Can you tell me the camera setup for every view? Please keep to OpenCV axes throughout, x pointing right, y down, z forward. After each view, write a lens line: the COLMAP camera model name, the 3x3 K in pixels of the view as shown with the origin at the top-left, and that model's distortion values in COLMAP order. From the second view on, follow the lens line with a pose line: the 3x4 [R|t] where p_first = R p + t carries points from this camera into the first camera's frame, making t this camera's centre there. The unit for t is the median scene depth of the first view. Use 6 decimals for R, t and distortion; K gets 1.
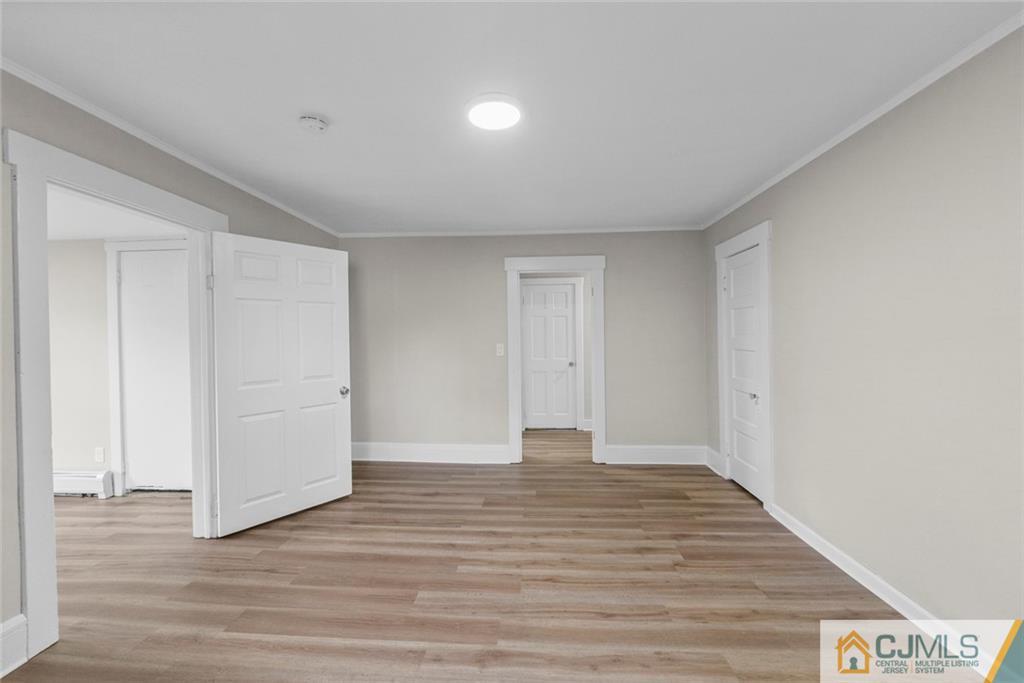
lens RADIAL K [[423.6, 0, 507.3], [0, 423.6, 339.9], [0, 0, 1]] dist [-0.000513, -0.000128]
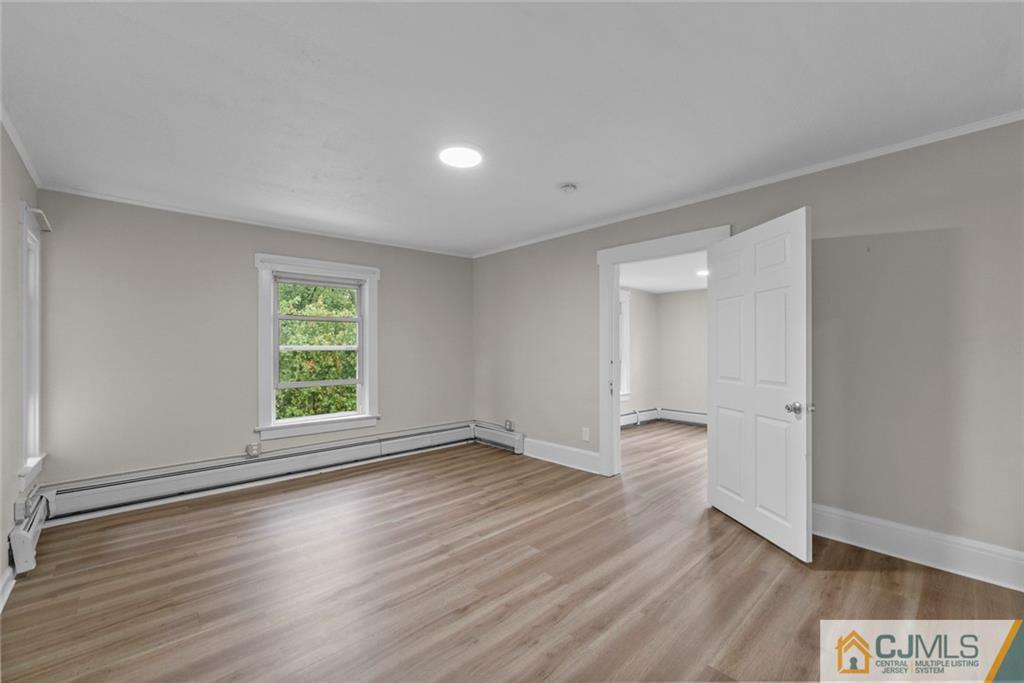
lens RADIAL K [[423.6, 0, 508.9], [0, 423.6, 342.7], [0, 0, 1]] dist [-0.000513, -0.000128]
pose [[-0.695878, 0.007683, -0.718119, 0.627847], [0.004840, 0.999970, 0.006009, 0.008359], [0.718143, 0.000706, -0.695895, 1.595678]]
